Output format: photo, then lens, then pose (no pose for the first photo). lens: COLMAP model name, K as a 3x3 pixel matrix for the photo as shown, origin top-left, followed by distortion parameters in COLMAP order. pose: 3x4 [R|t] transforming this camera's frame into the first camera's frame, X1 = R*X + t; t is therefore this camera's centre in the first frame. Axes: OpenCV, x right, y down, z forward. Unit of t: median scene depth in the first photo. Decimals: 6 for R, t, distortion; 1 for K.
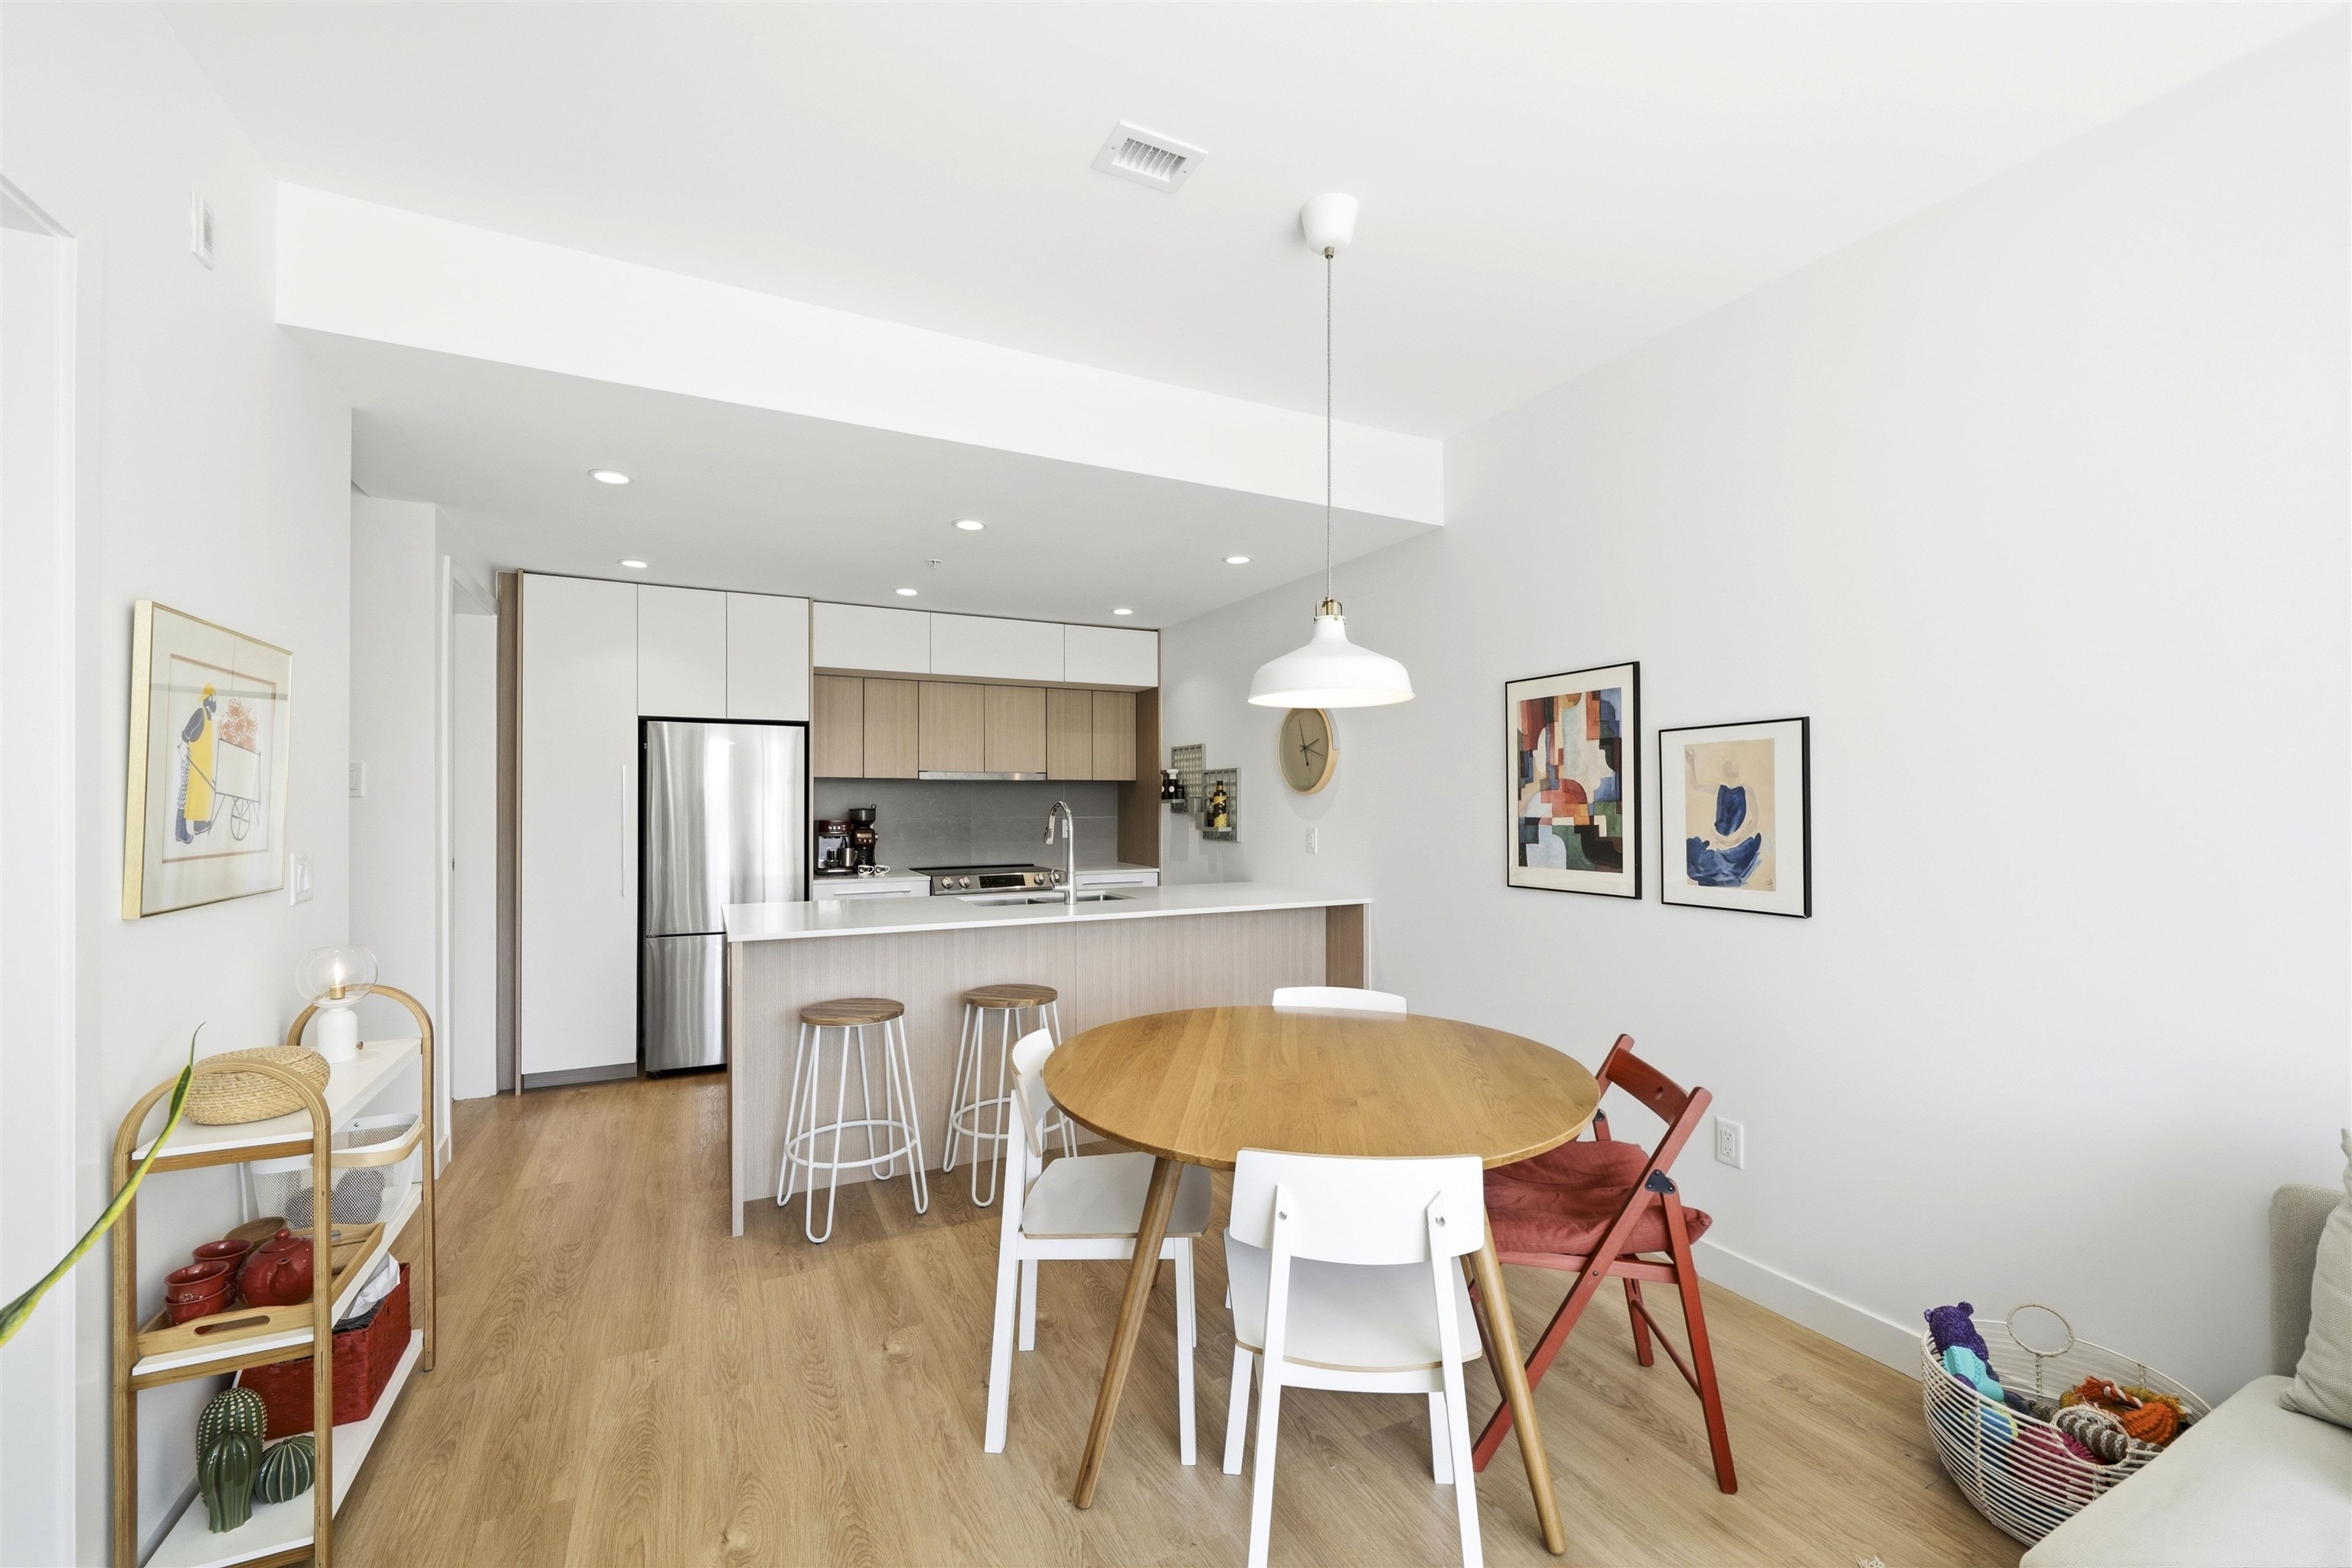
lens RADIAL K [[944.4, 0, 1175.9], [0, 944.4, 795.2], [0, 0, 1]] dist [-0.009304, -0.000077]
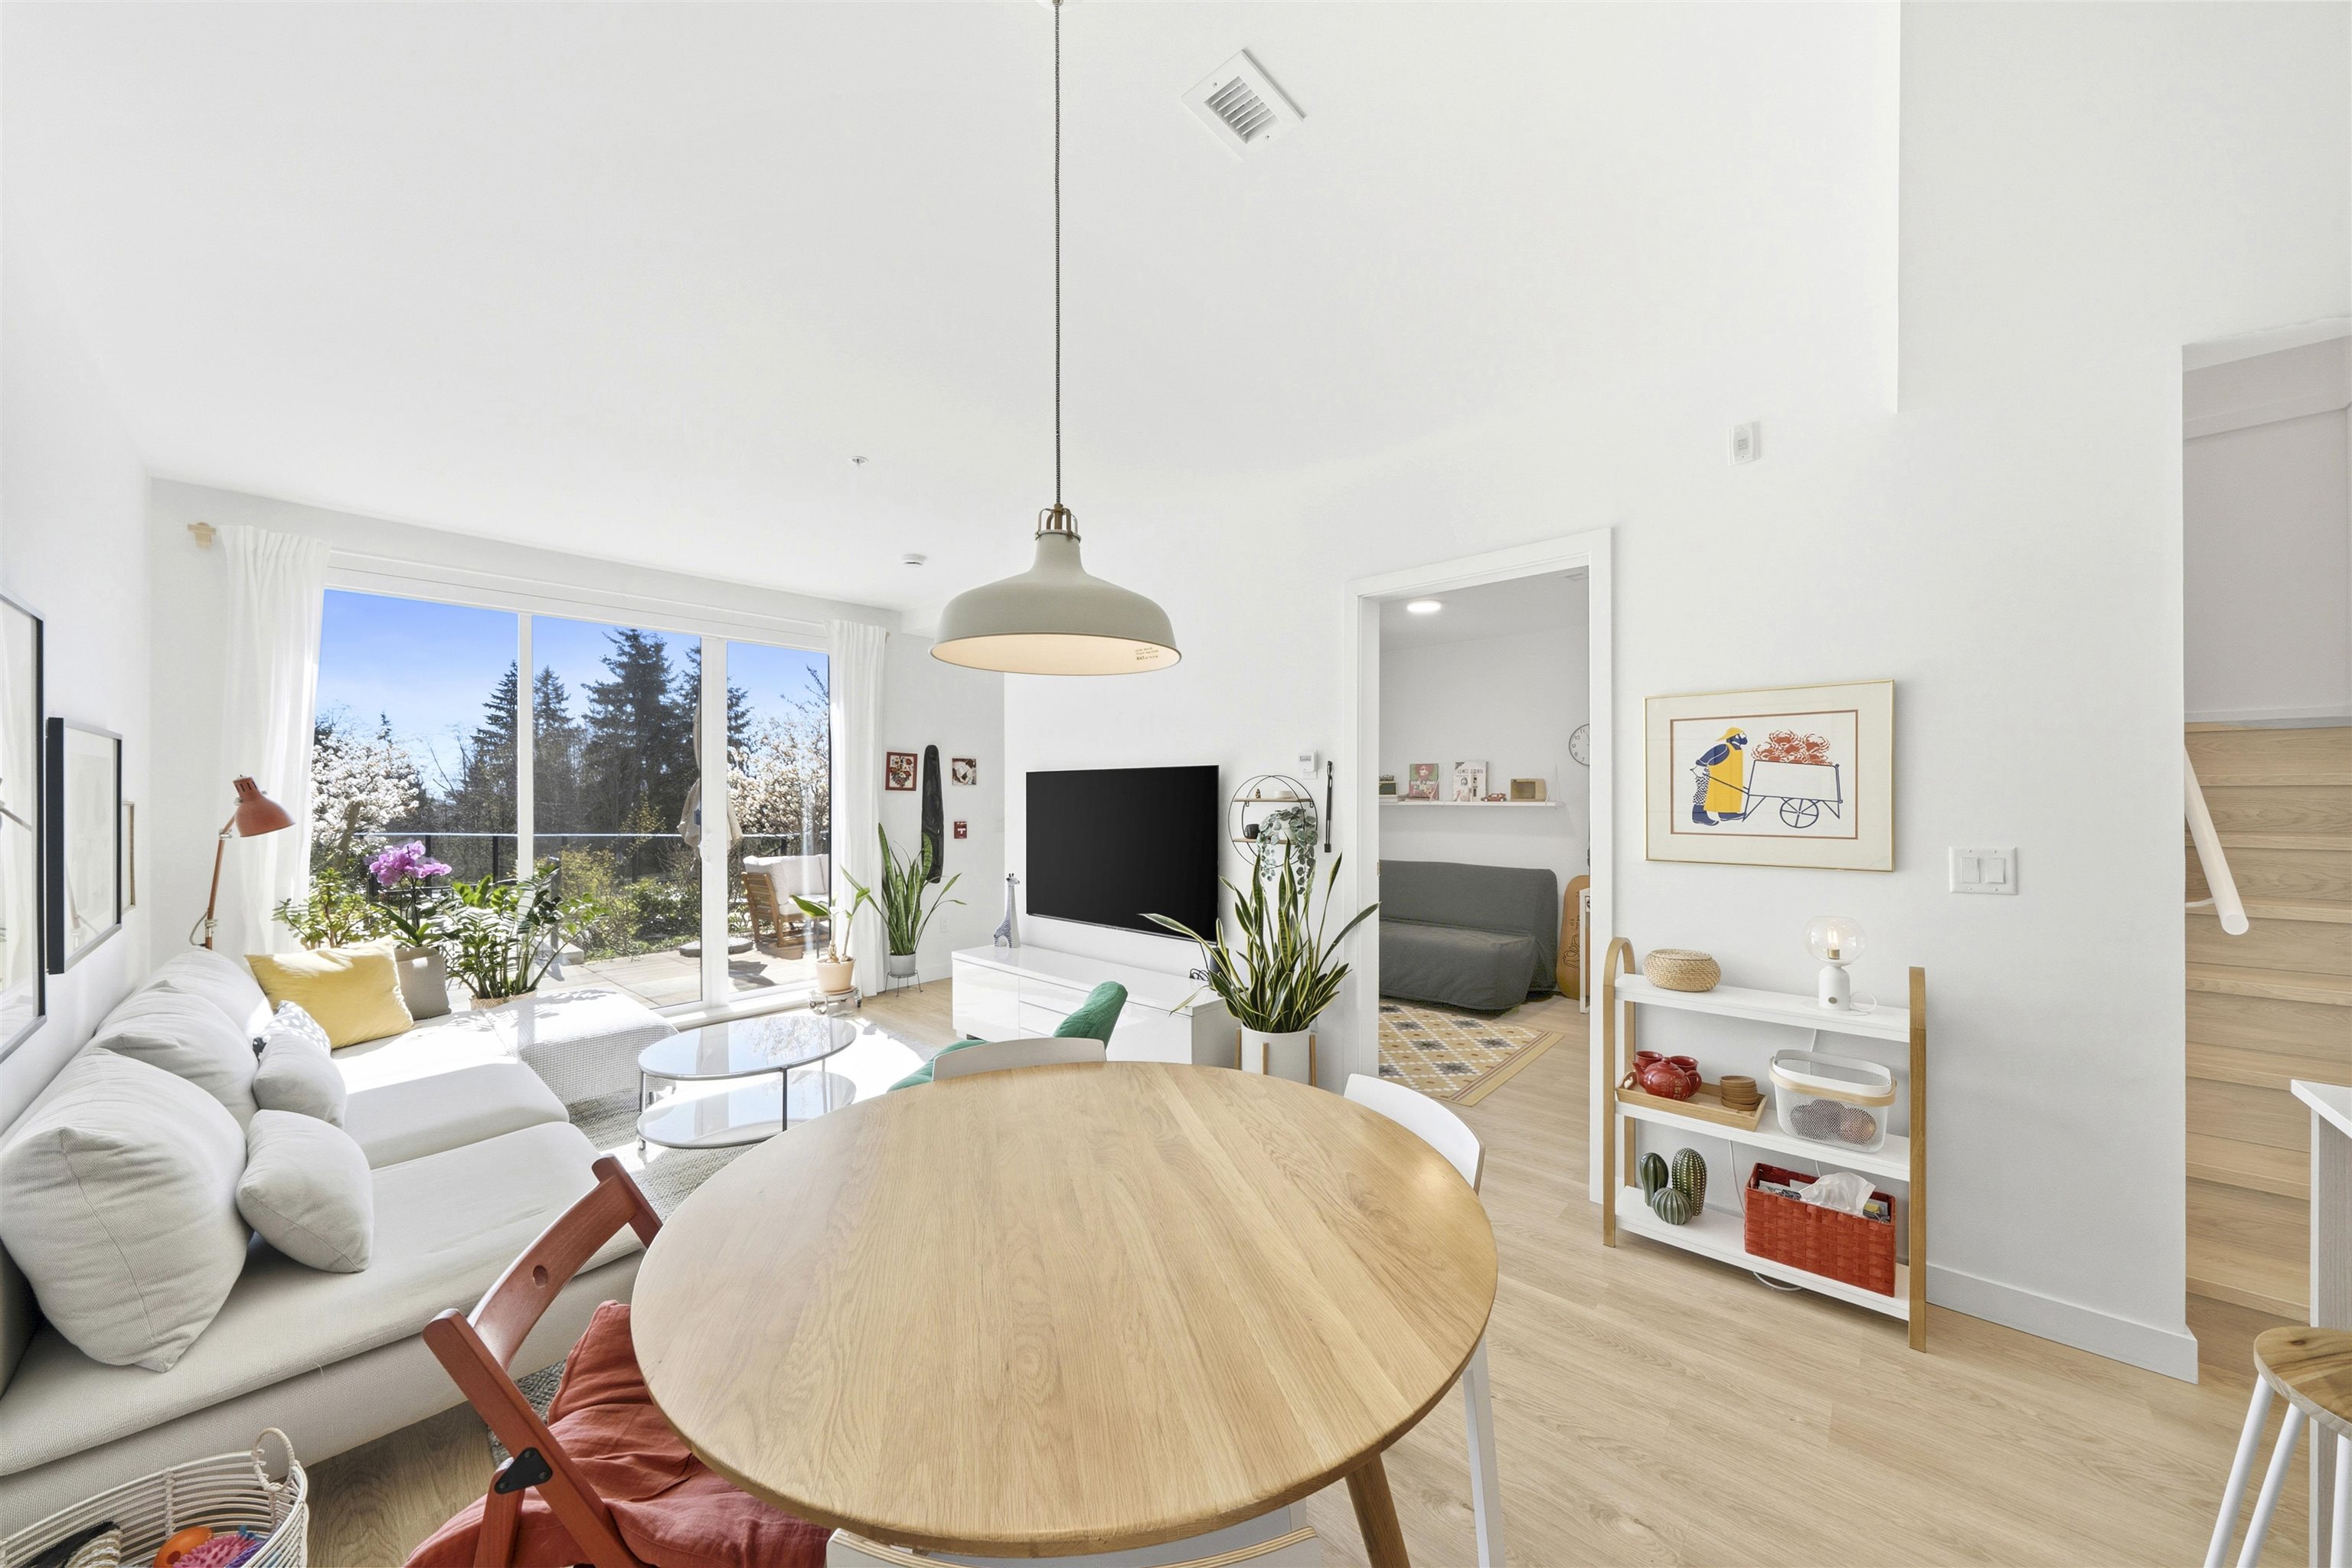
lens RADIAL K [[805.6, 0, 1171.6], [0, 805.6, 795.3], [0, 0, 1]] dist [-0.008089, 0.000105]
pose [[-0.935656, 0.003169, -0.352898, 0.162749], [0.004835, 0.999981, -0.003839, 0.000131], [0.352879, -0.005299, -0.935654, 0.883589]]
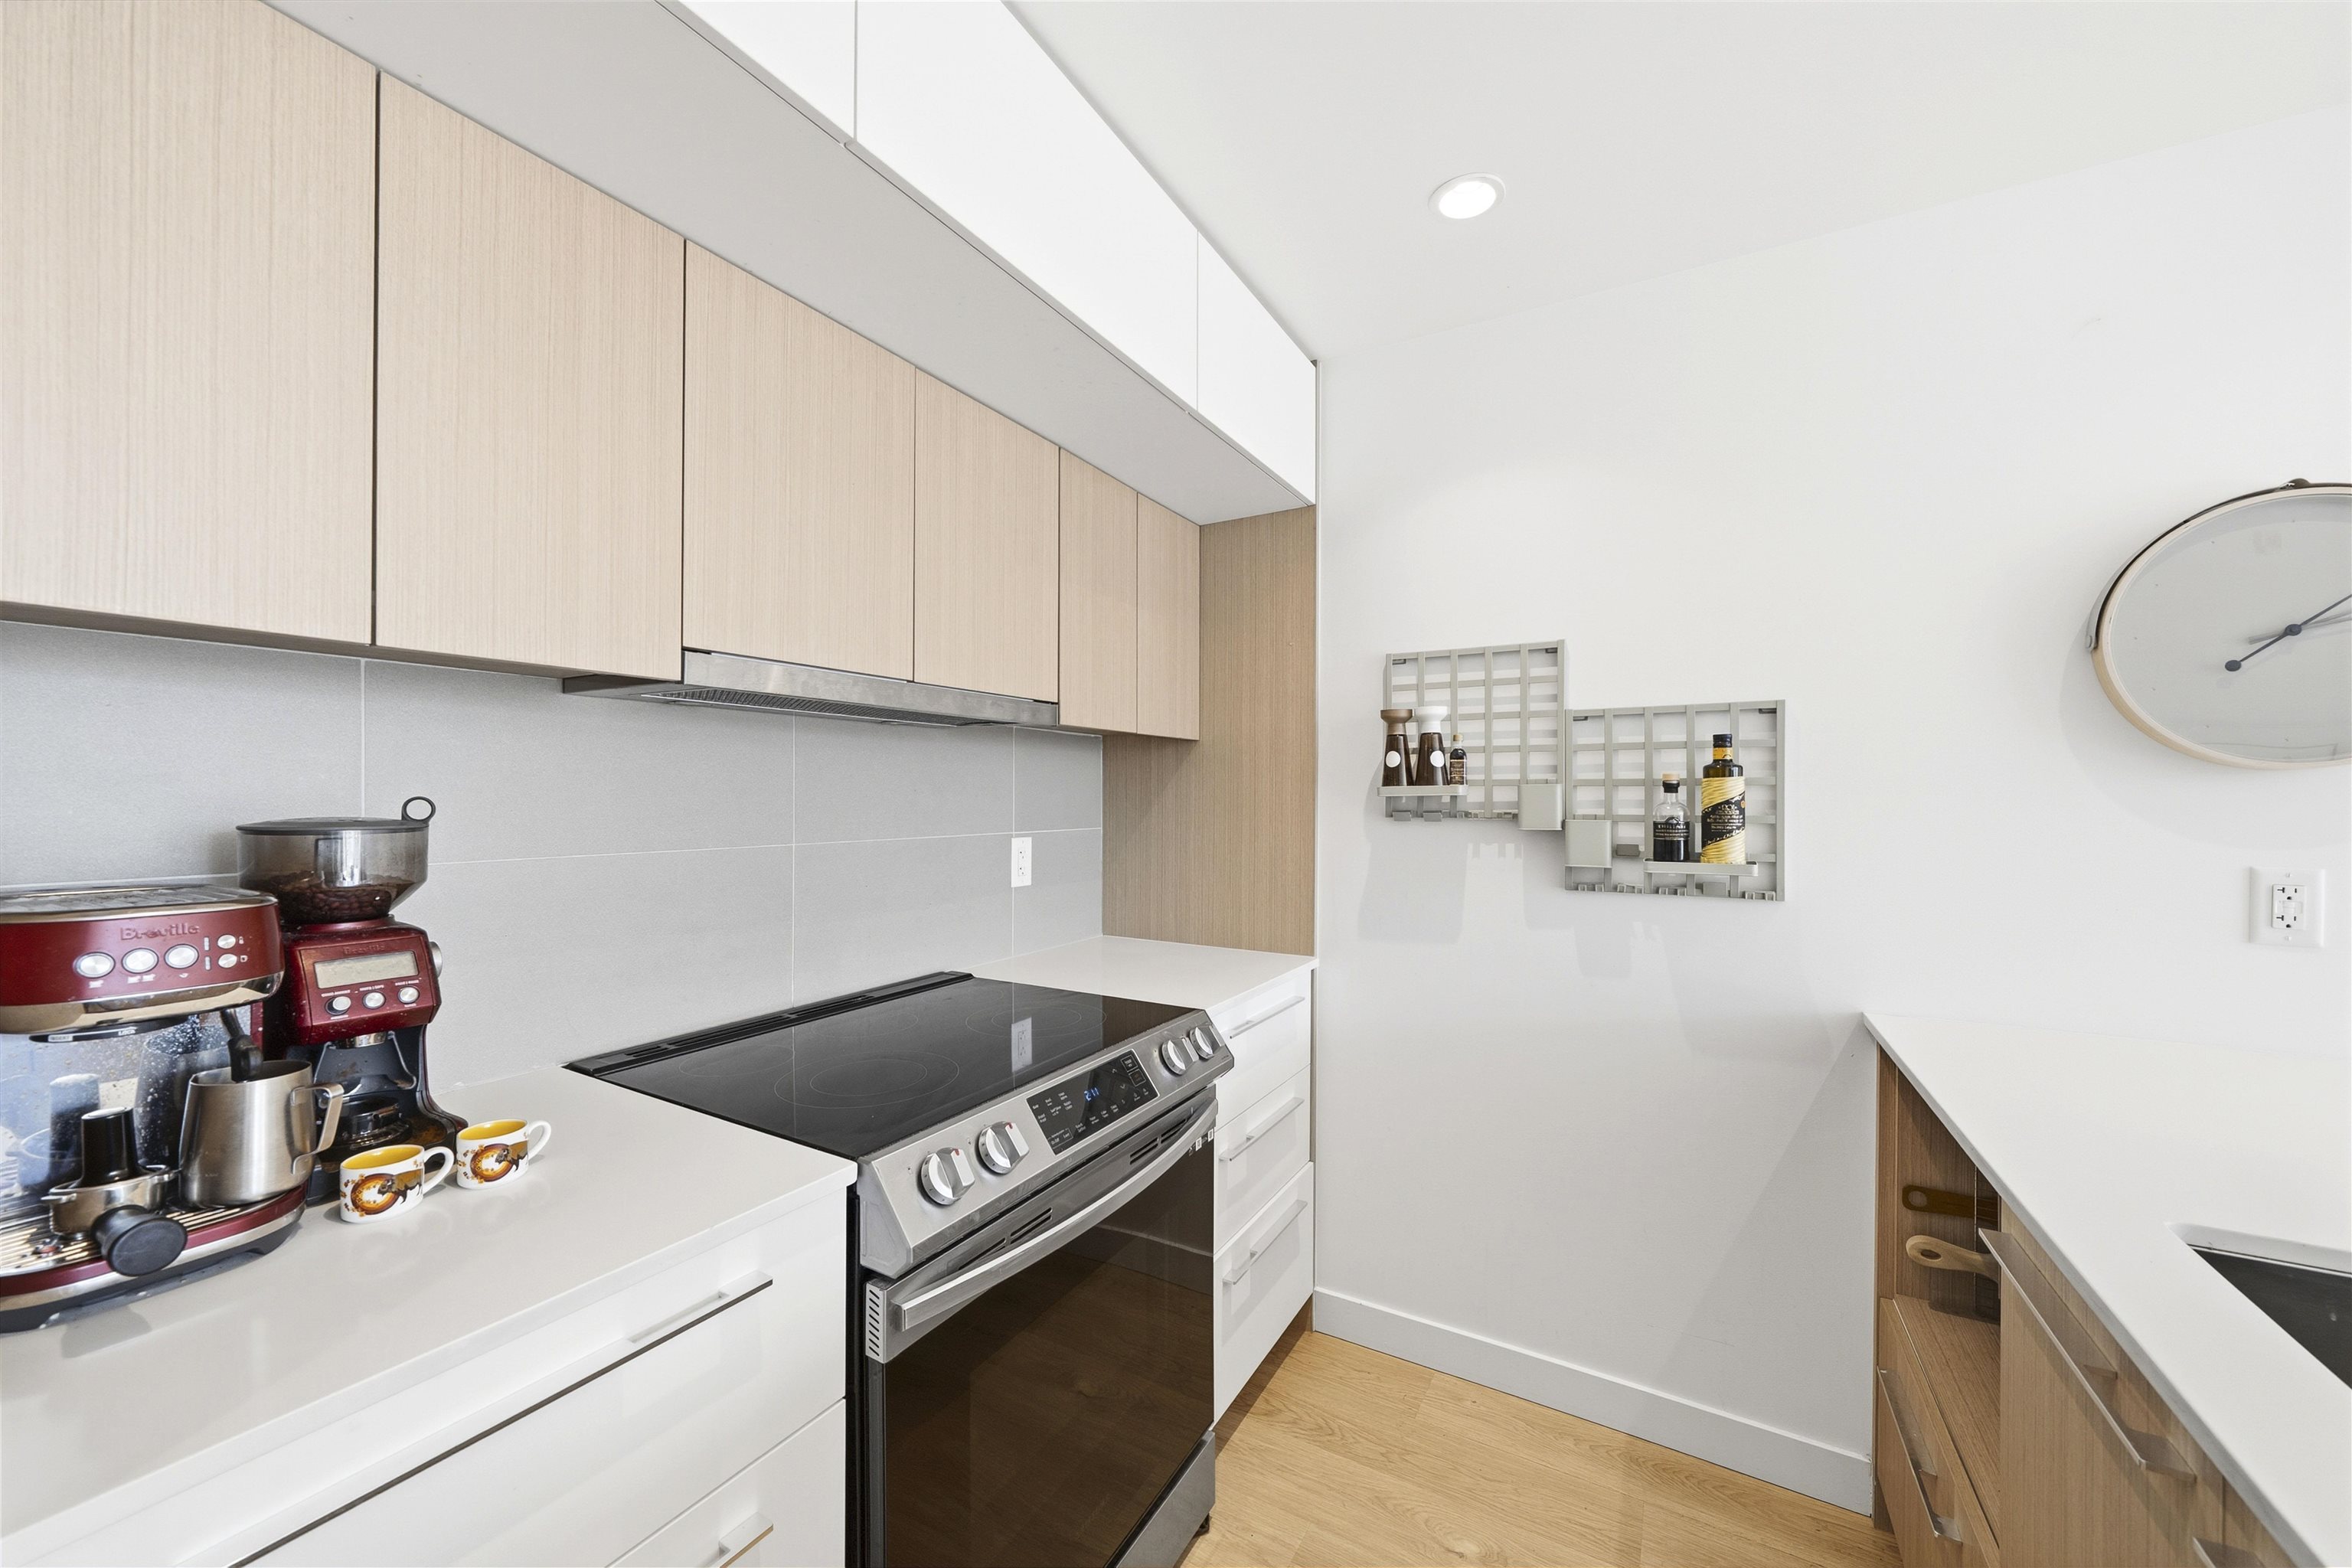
lens RADIAL K [[871.5, 0, 1173.9], [0, 871.5, 796.9], [0, 0, 1]] dist [-0.009933, -0.000022]
pose [[0.841353, 0.002952, 0.540477, -0.403441], [-0.007783, 0.999948, 0.006654, 0.010445], [-0.540429, -0.009804, 0.841332, 1.084949]]
